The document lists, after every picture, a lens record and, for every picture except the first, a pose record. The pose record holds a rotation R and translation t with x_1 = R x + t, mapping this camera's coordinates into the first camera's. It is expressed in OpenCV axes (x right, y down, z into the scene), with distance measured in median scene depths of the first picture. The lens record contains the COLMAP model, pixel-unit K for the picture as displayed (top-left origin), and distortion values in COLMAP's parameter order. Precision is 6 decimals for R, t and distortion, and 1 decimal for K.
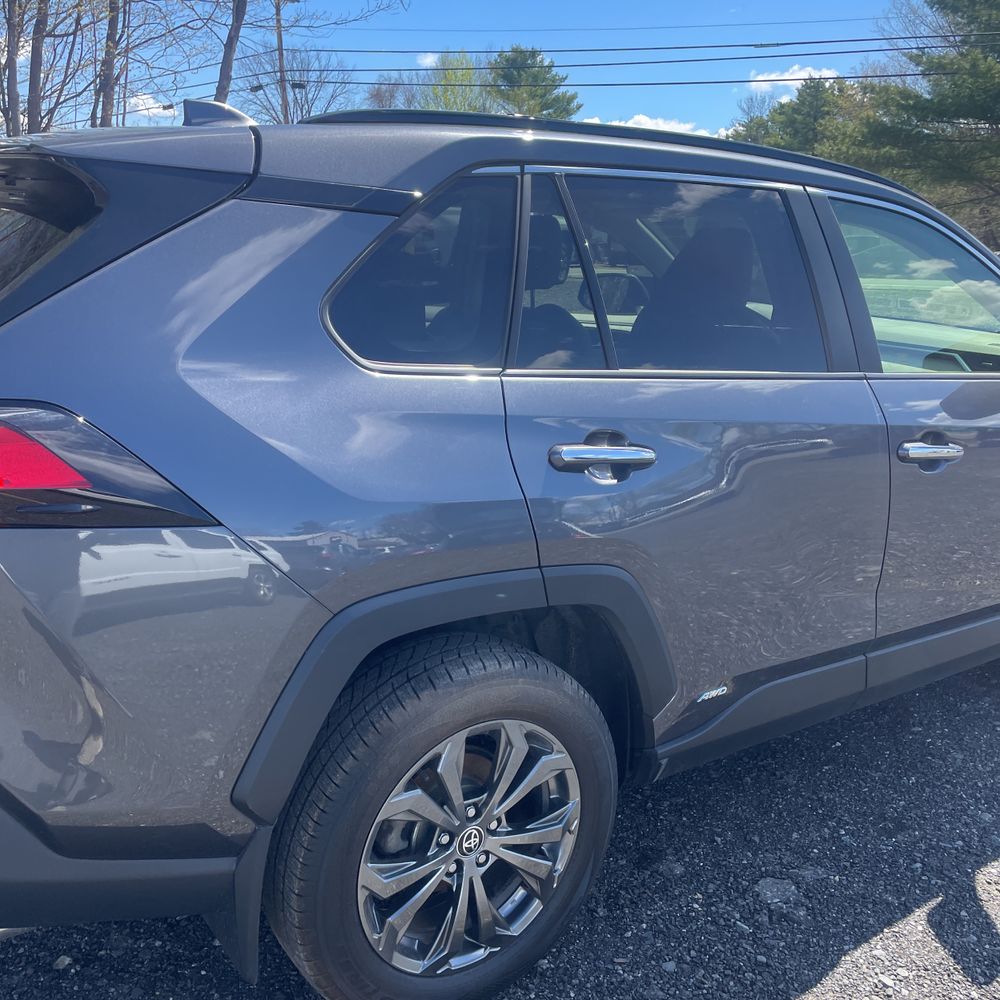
lens RADIAL K [[1019.3, 0, 496.8], [0, 1019.3, 486.0], [0, 0, 1]] dist [0.080130, -0.090065]
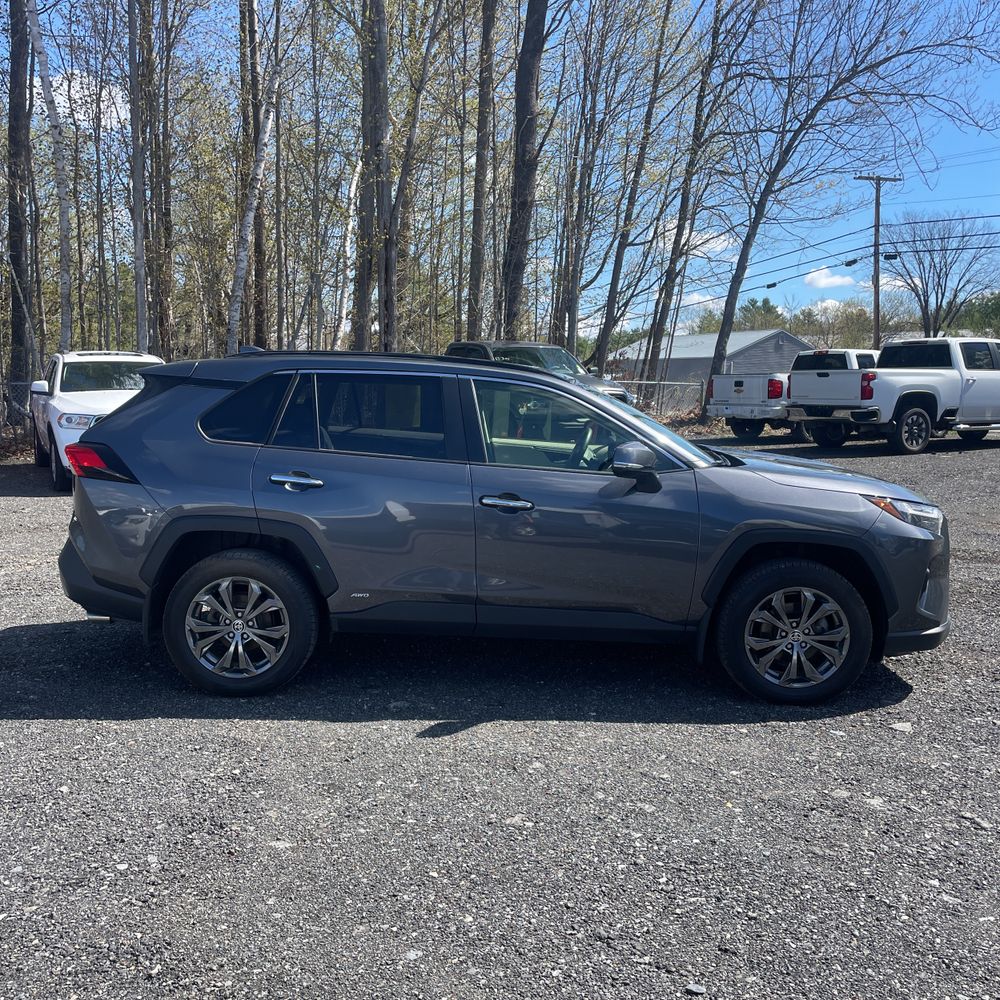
lens RADIAL K [[1019.3, 0, 496.8], [0, 1019.3, 486.0], [0, 0, 1]] dist [0.080130, -0.090065]
pose [[0.822577, 0.047619, -0.566656, 1.519344], [-0.133163, 0.984911, -0.110536, 0.153782], [0.552842, 0.166382, 0.816506, -0.623686]]
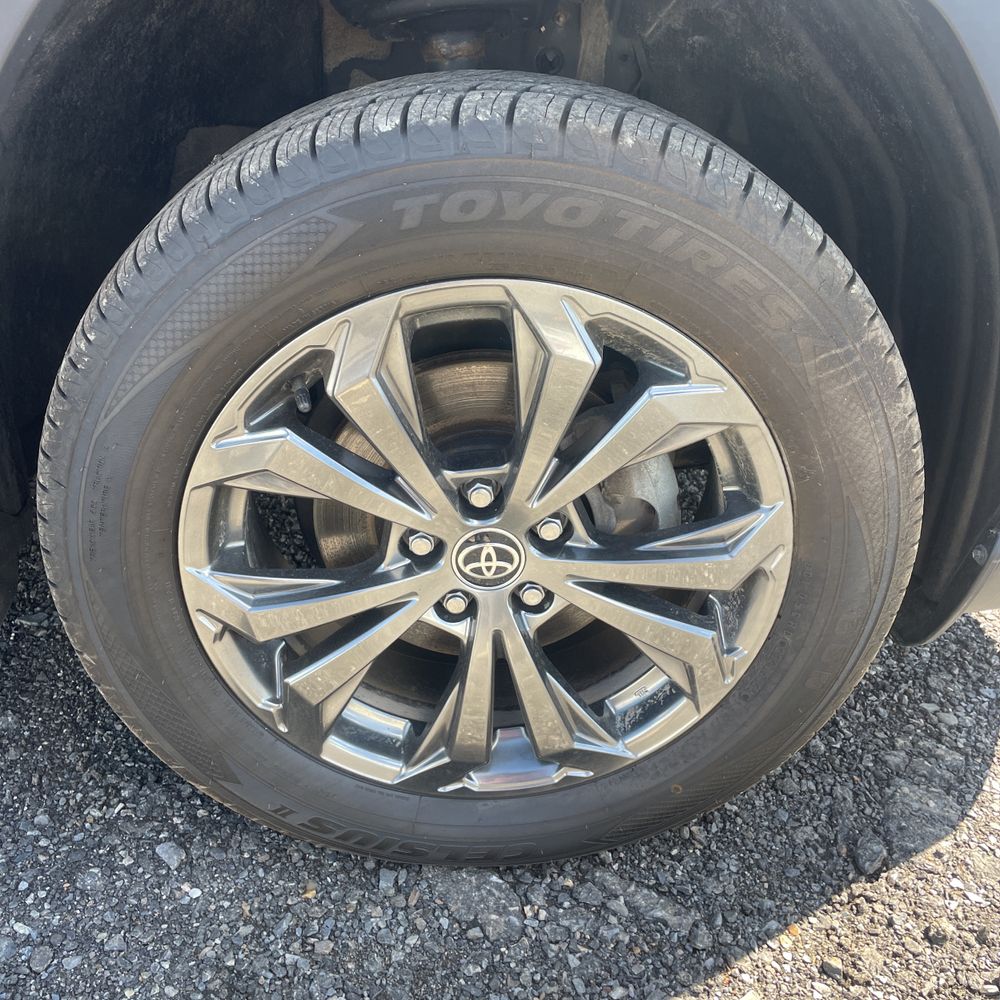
lens RADIAL K [[1018.6, 0, 500.0], [0, 1018.6, 500.0], [0, 0, 1]] dist [0.078977, -0.109047]
pose [[0.860457, 0.250333, -0.443787, 1.028980], [-0.141119, 0.953999, 0.264521, 0.031979], [0.489590, -0.164983, 0.856202, 1.095117]]
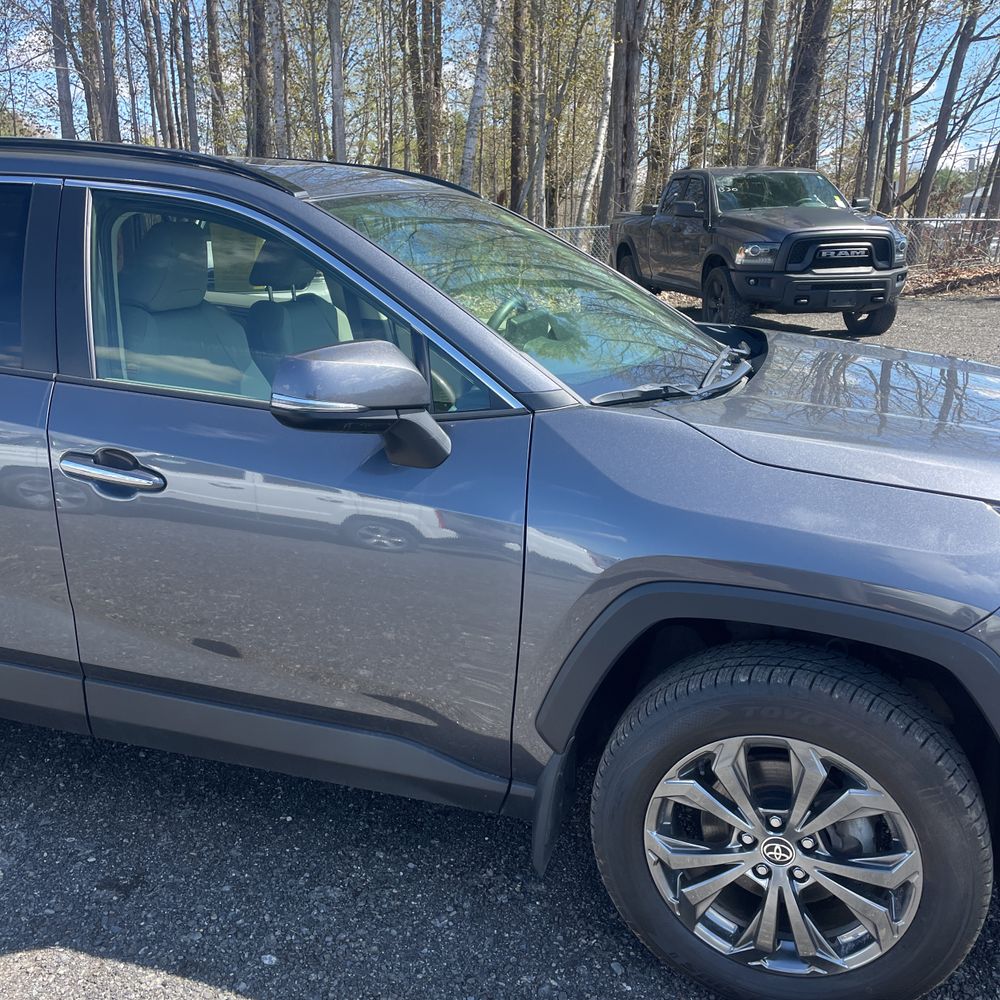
lens RADIAL K [[1019.3, 0, 496.8], [0, 1019.3, 486.0], [0, 0, 1]] dist [0.080130, -0.090065]
pose [[0.600890, 0.174164, -0.780127, 1.310525], [-0.179663, 0.980429, 0.080497, -0.152654], [0.778879, 0.091791, 0.620421, 0.710424]]
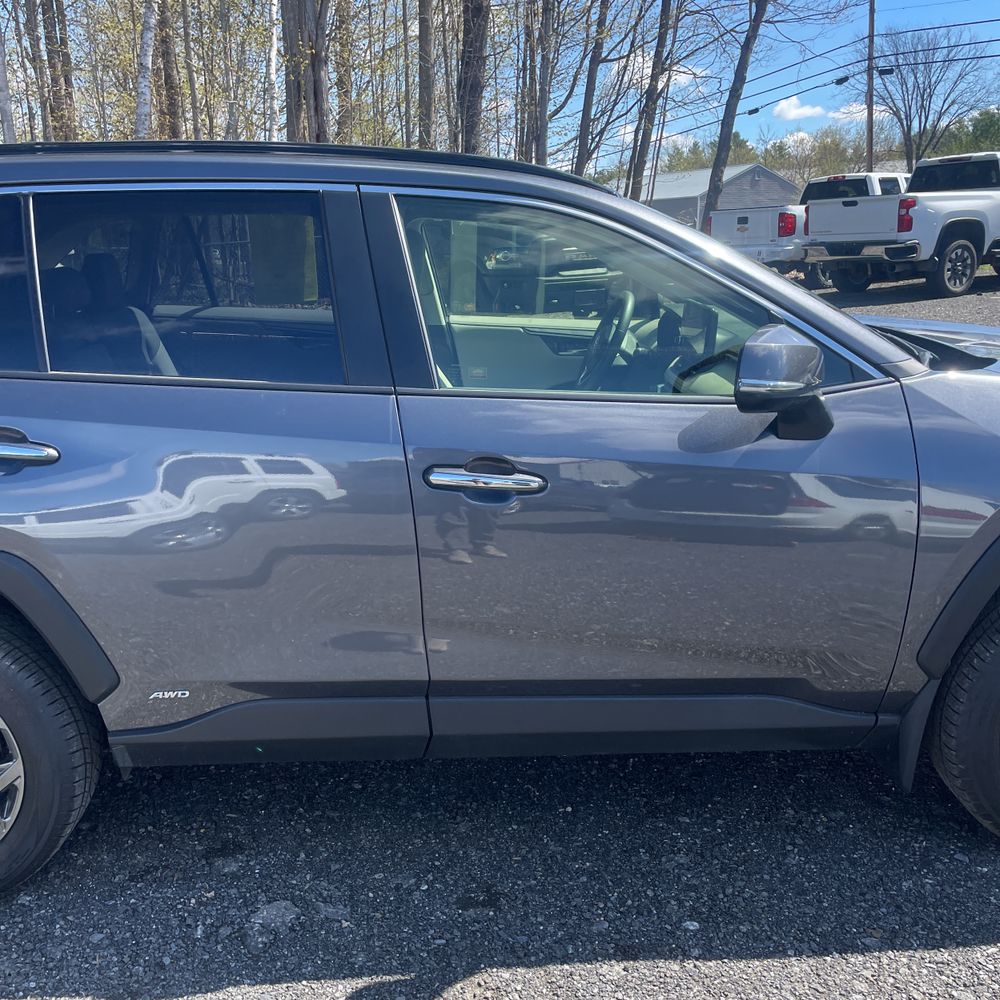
lens RADIAL K [[1023.7, 0, 493.8], [0, 1023.7, 495.1], [0, 0, 1]] dist [0.082408, -0.100895]
pose [[0.840404, 0.089913, -0.534450, 0.895654], [-0.086366, 0.995759, 0.031713, -0.048613], [0.535035, 0.019507, 0.844605, 0.265896]]
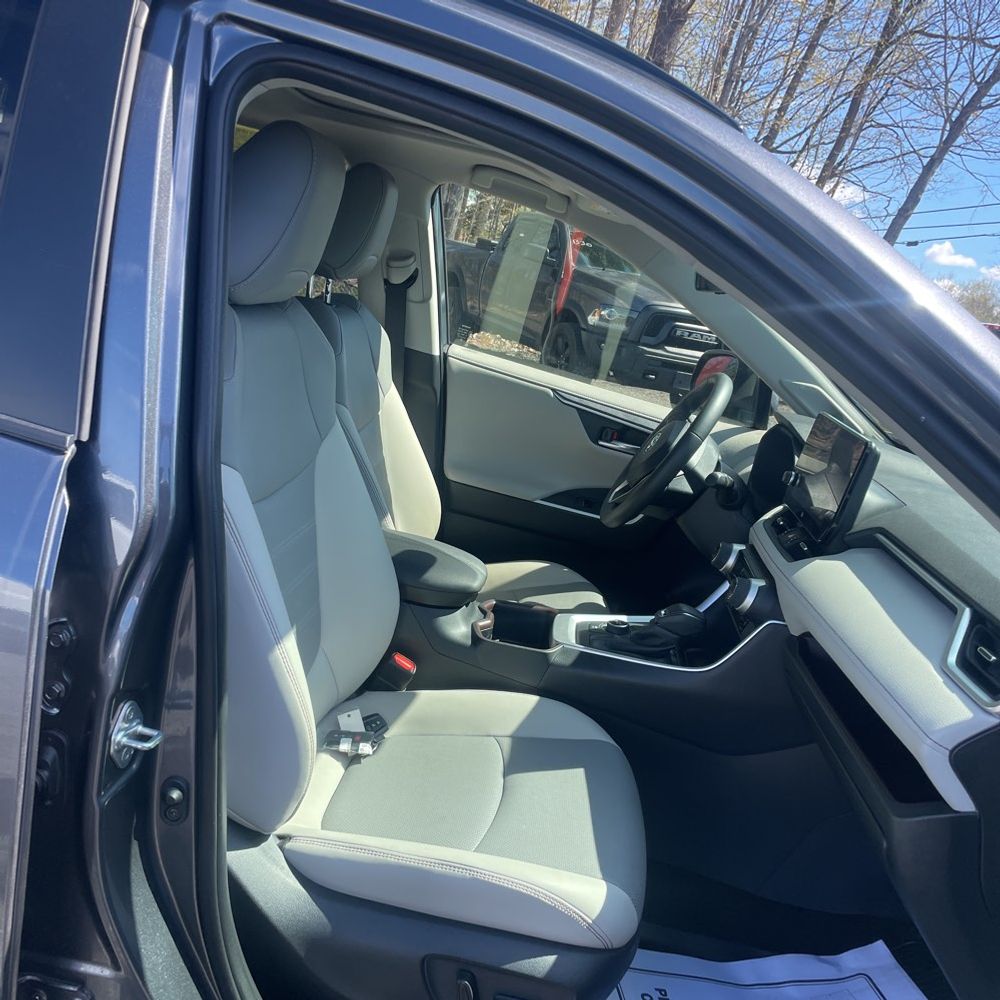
lens RADIAL K [[1023.7, 0, 493.8], [0, 1023.7, 495.1], [0, 0, 1]] dist [0.082408, -0.100895]
pose [[0.754439, 0.274925, -0.596018, 0.669662], [-0.342505, 0.939516, -0.000172, -0.135675], [0.559921, 0.204269, 0.802971, 0.761506]]
